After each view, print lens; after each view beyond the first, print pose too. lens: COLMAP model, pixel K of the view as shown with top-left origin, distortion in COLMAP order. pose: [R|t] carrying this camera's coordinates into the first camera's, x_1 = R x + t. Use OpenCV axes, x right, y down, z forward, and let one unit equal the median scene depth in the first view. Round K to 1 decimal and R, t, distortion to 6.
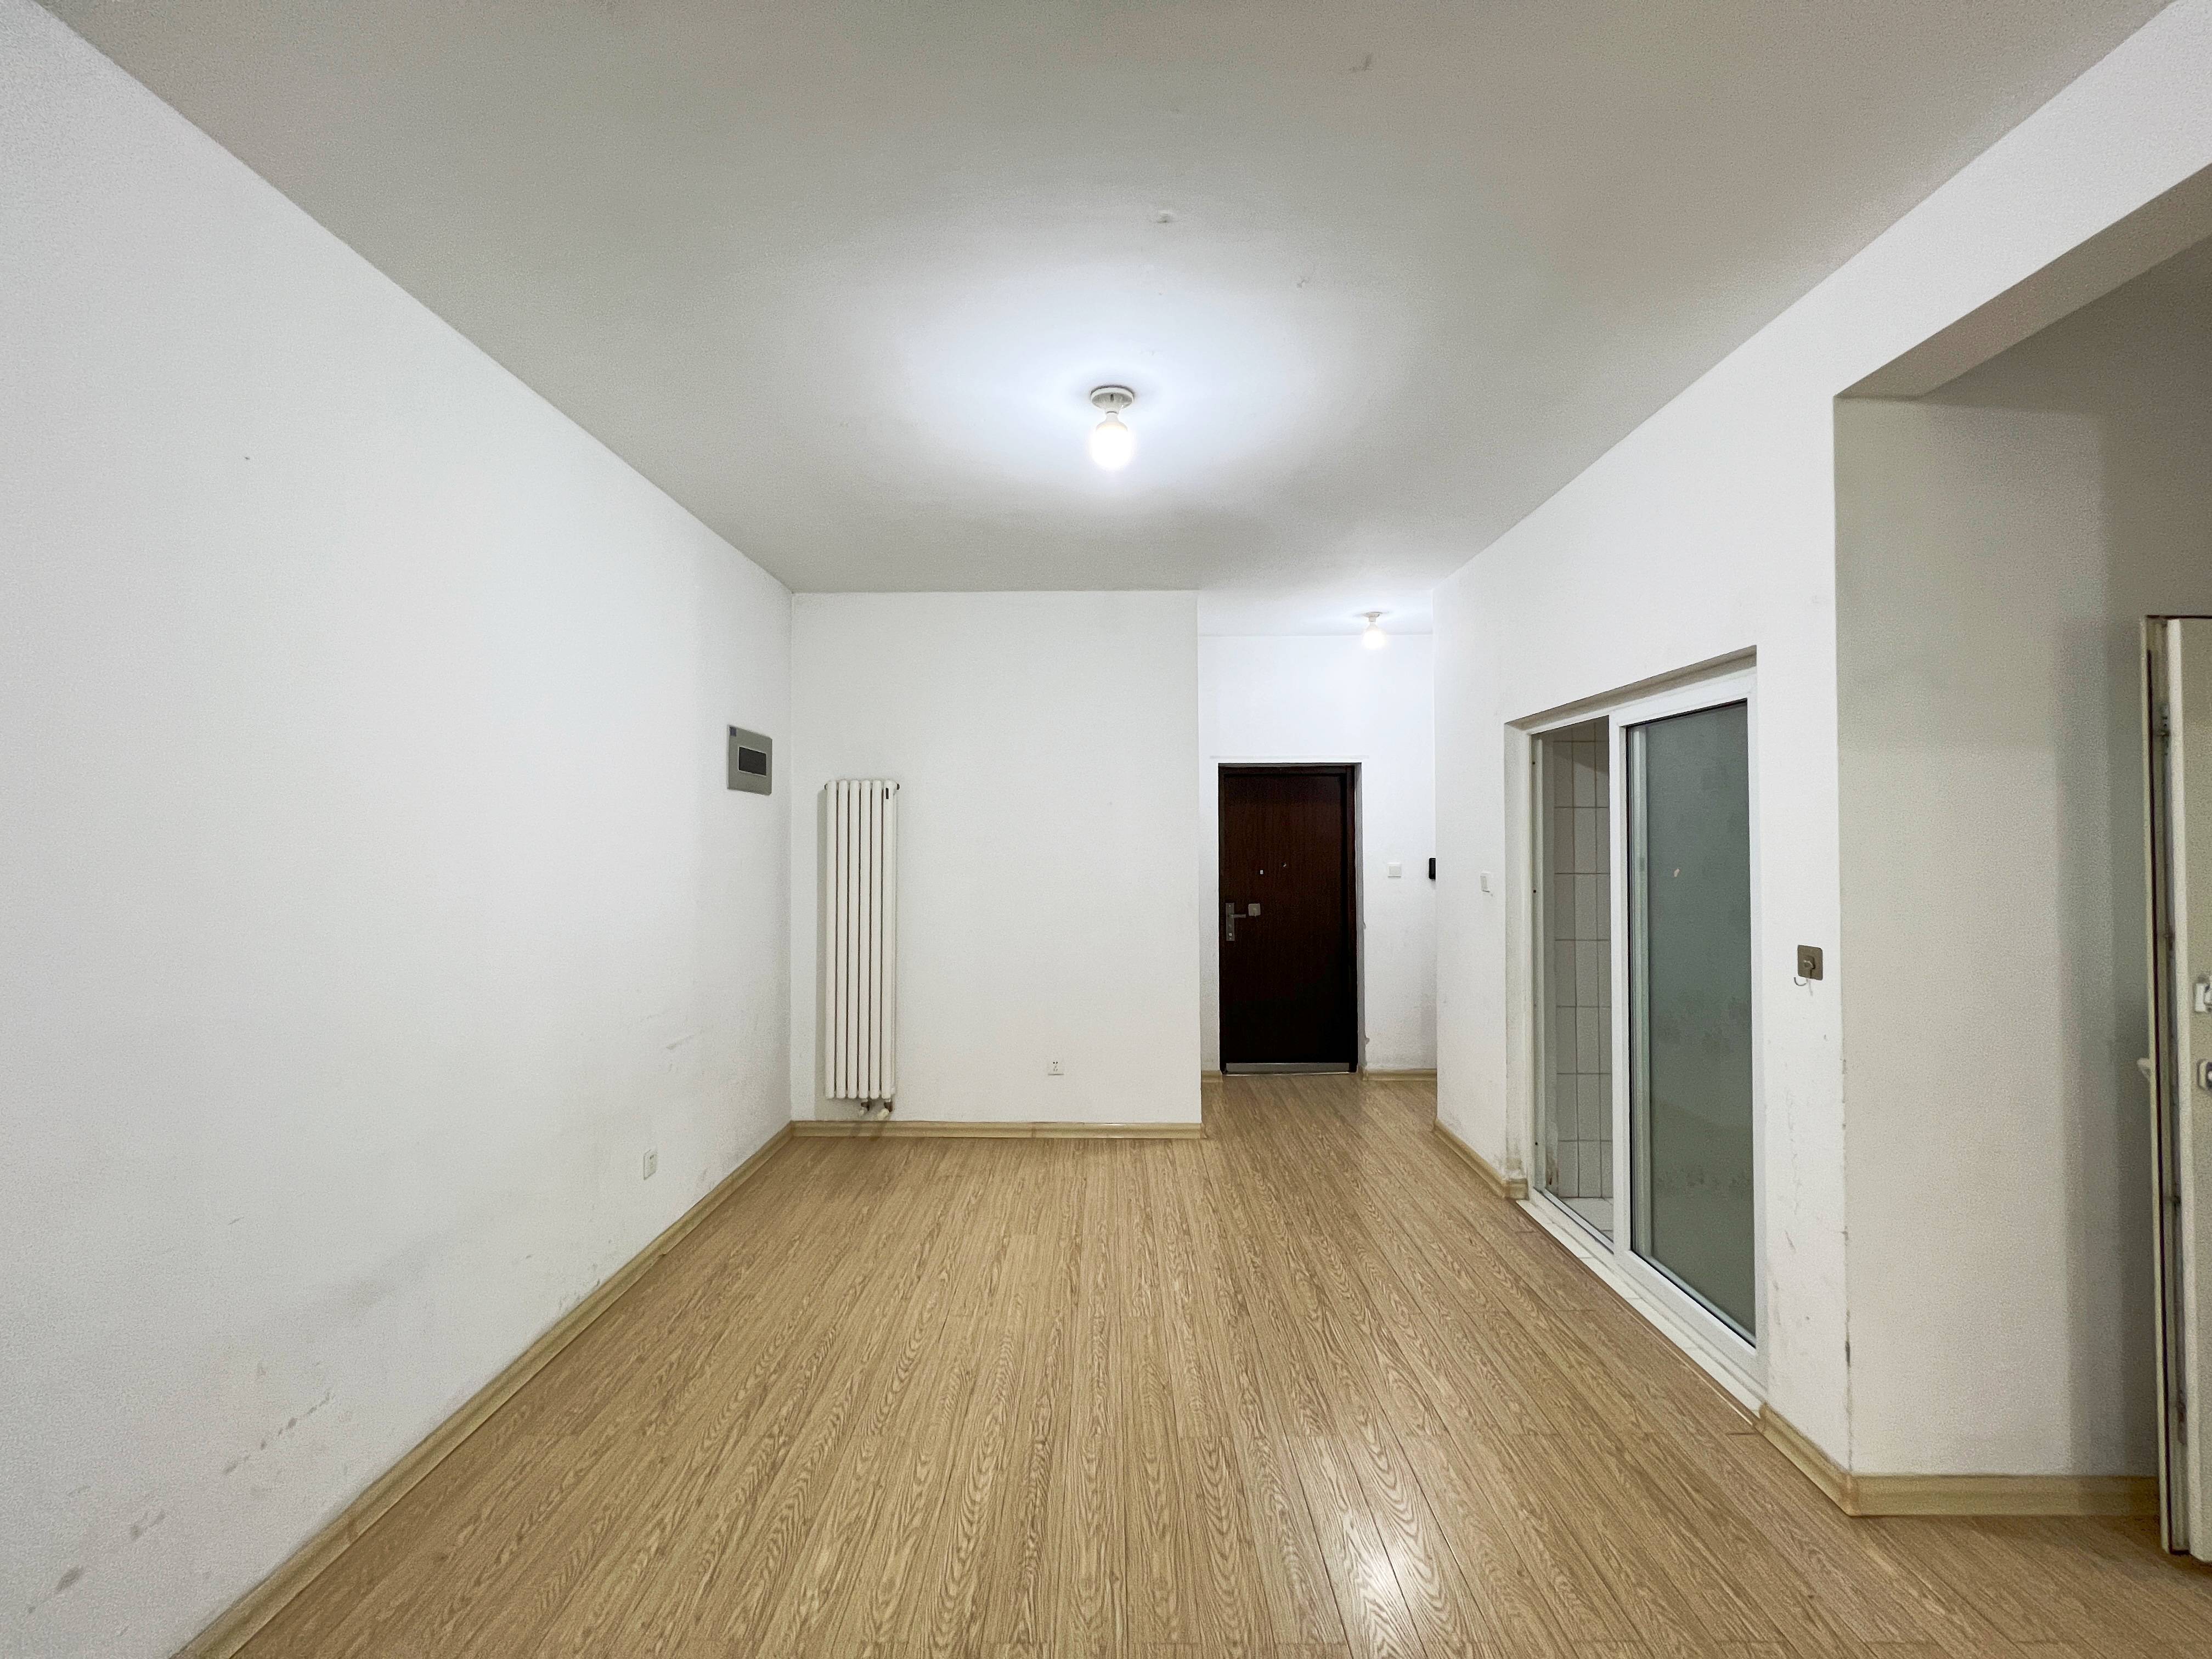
lens RADIAL K [[883.4, 0, 1106.1], [0, 883.4, 831.1], [0, 0, 1]] dist [0.003706, 0.000116]
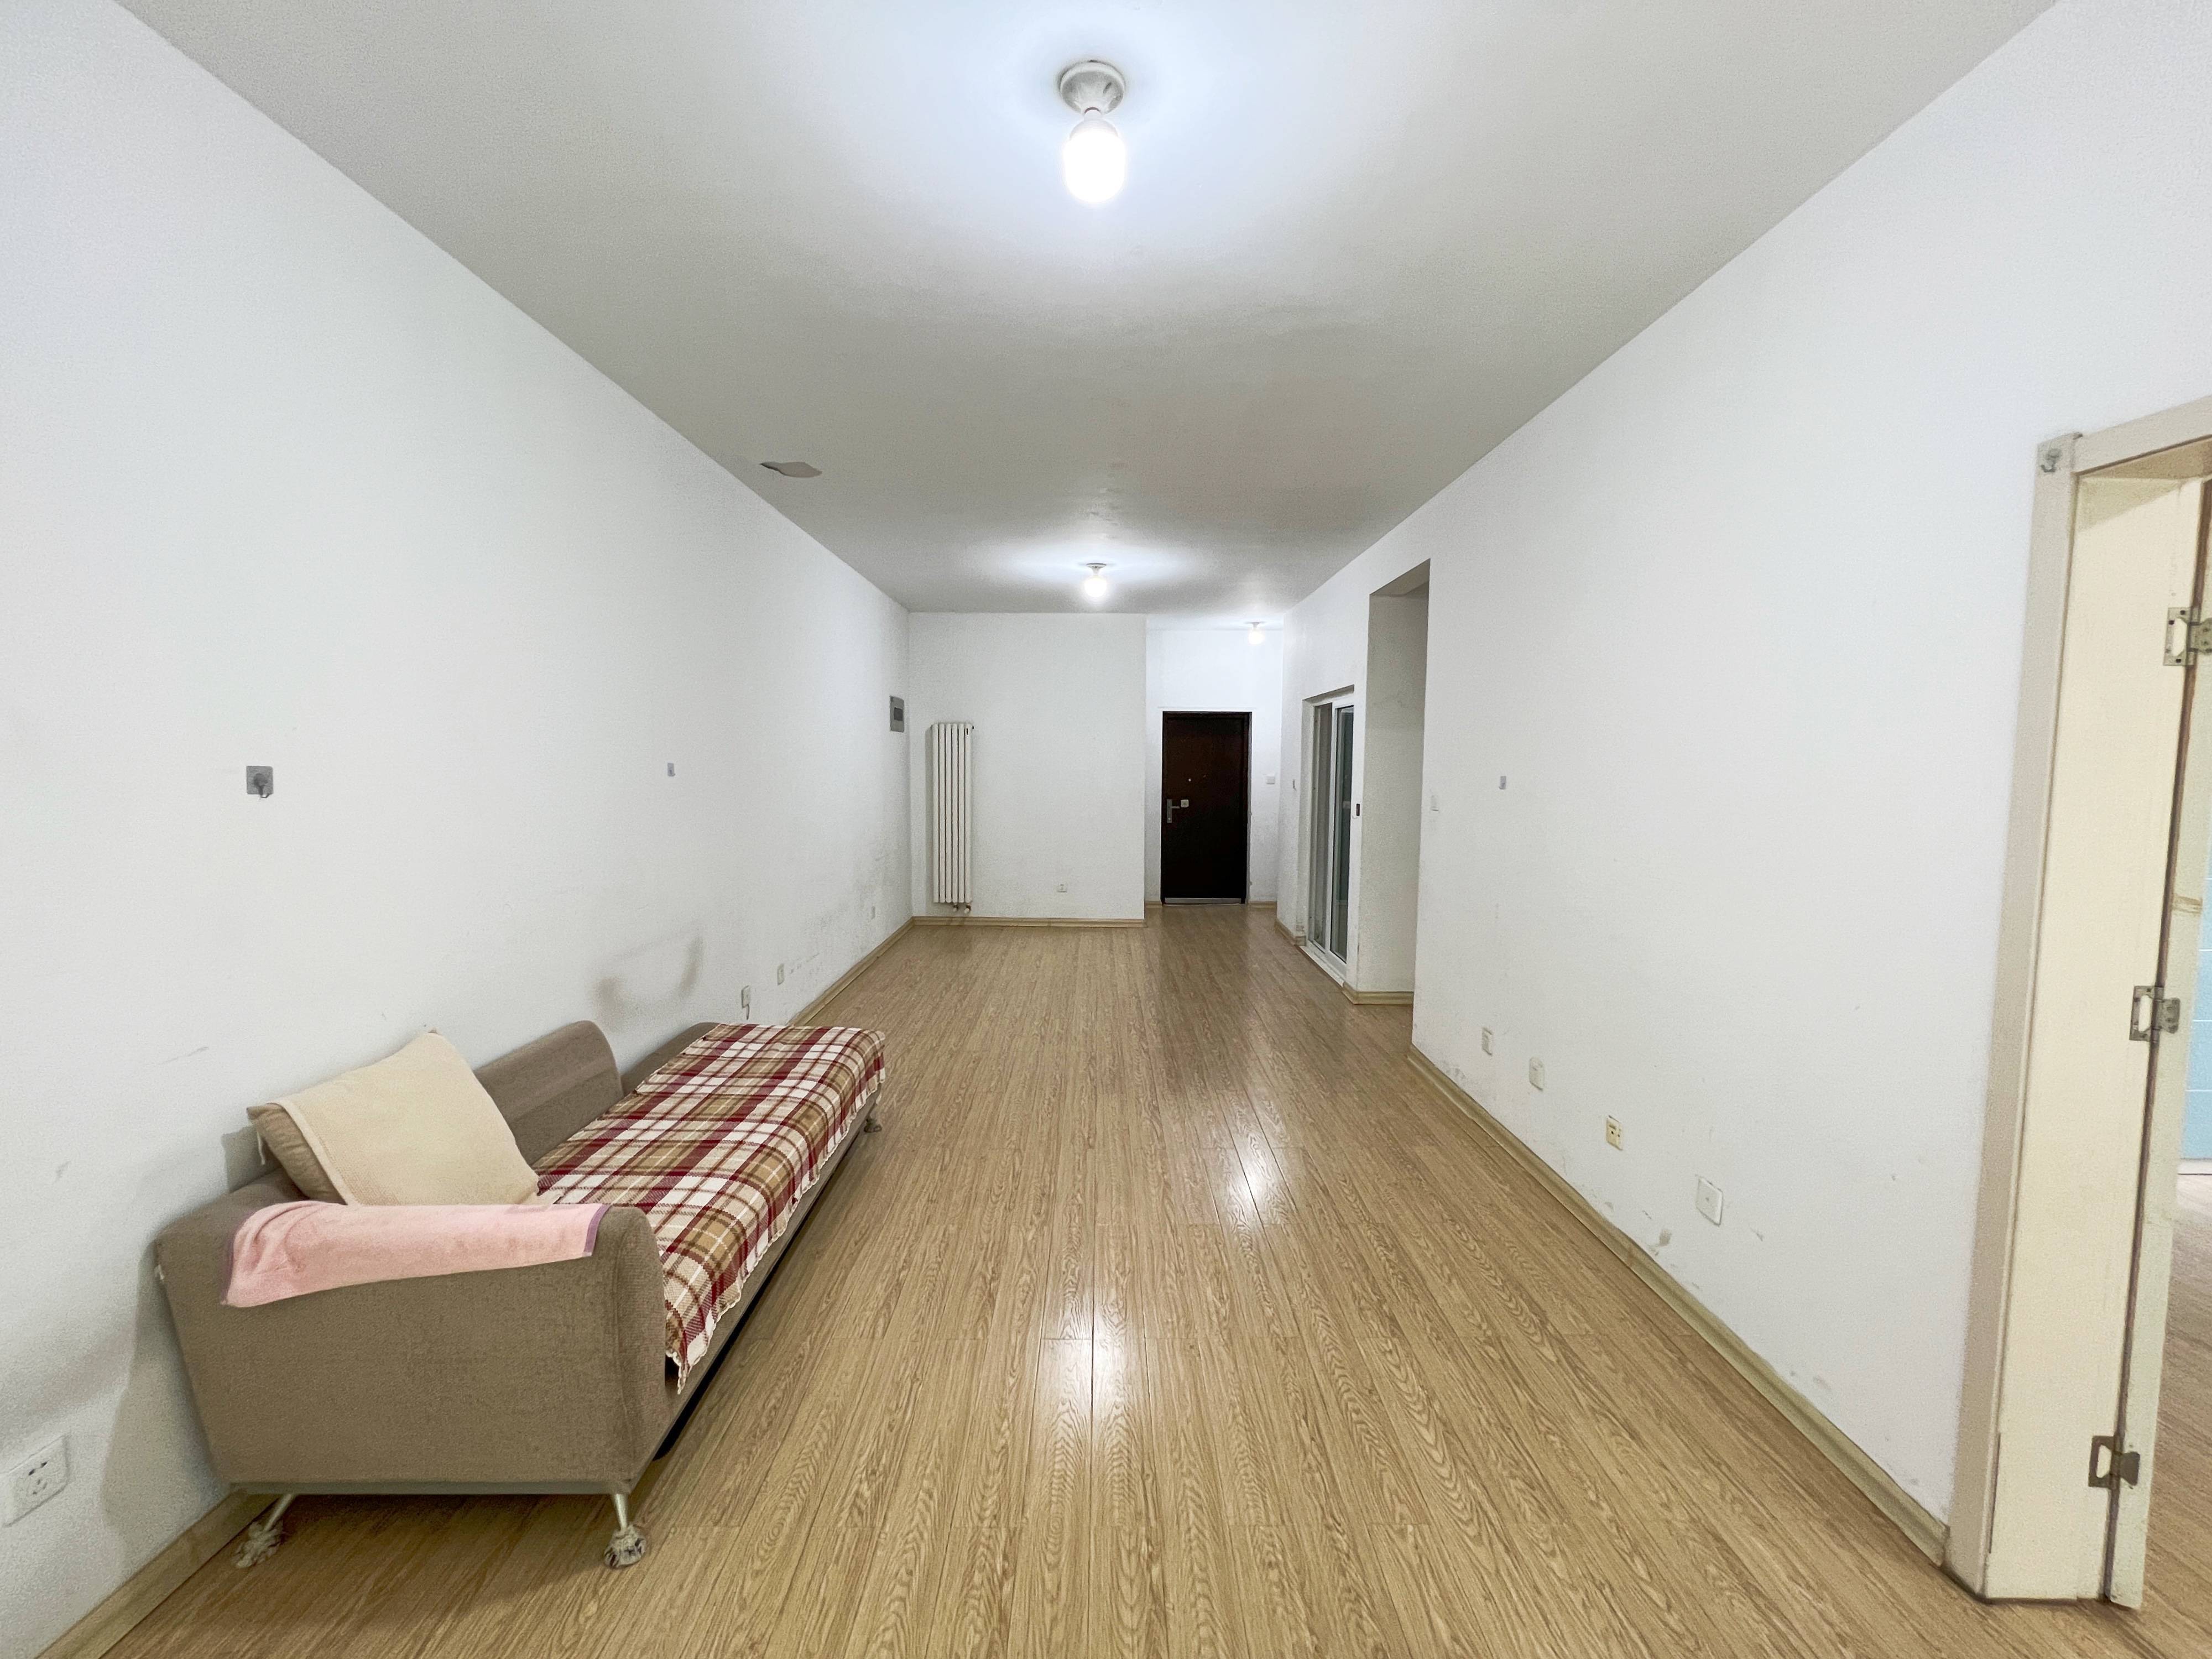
lens RADIAL K [[883.4, 0, 1110.6], [0, 883.4, 826.2], [0, 0, 1]] dist [0.003706, 0.000116]
pose [[0.999726, 0.008060, 0.021996, 0.000146], [-0.010009, 0.995890, 0.090017, -0.015458], [-0.021180, -0.090212, 0.995697, -0.763365]]
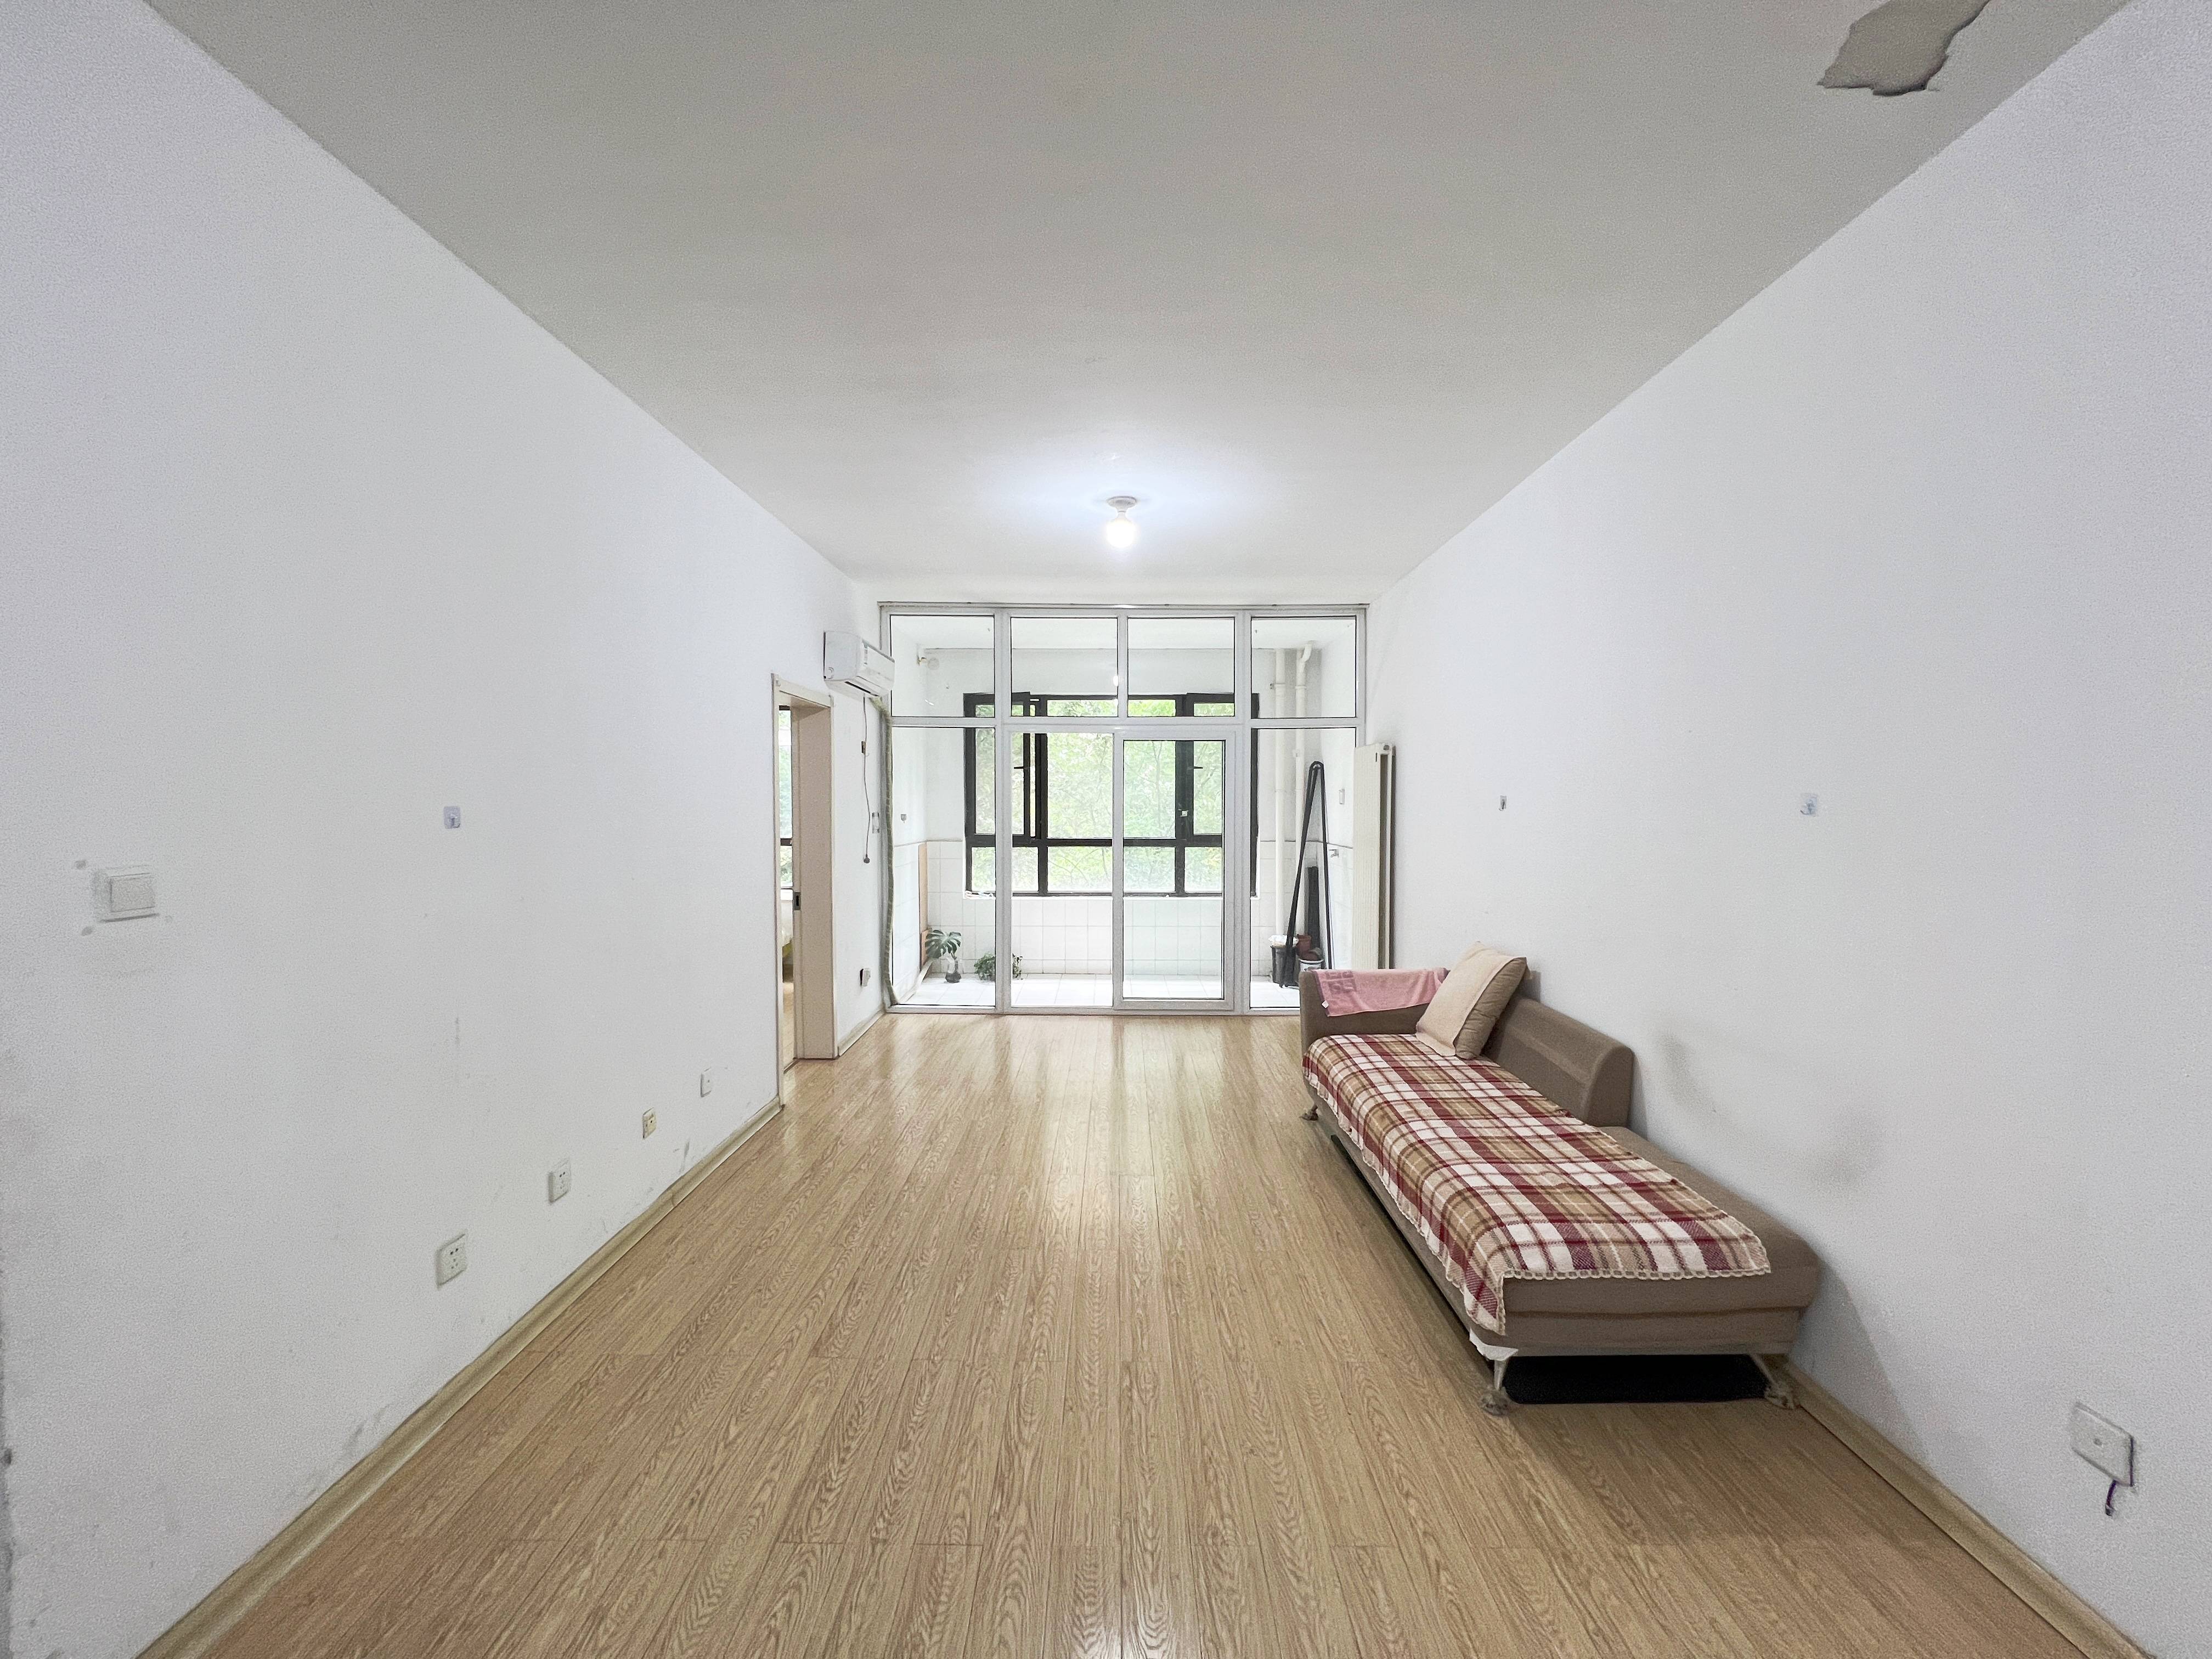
lens RADIAL K [[883.4, 0, 1110.7], [0, 883.4, 820.4], [0, 0, 1]] dist [0.003706, 0.000116]
pose [[-0.999960, 0.007489, -0.004938, 0.015666], [0.007471, 0.999965, 0.003634, 0.026283], [0.004965, 0.003597, -0.999981, 0.944287]]
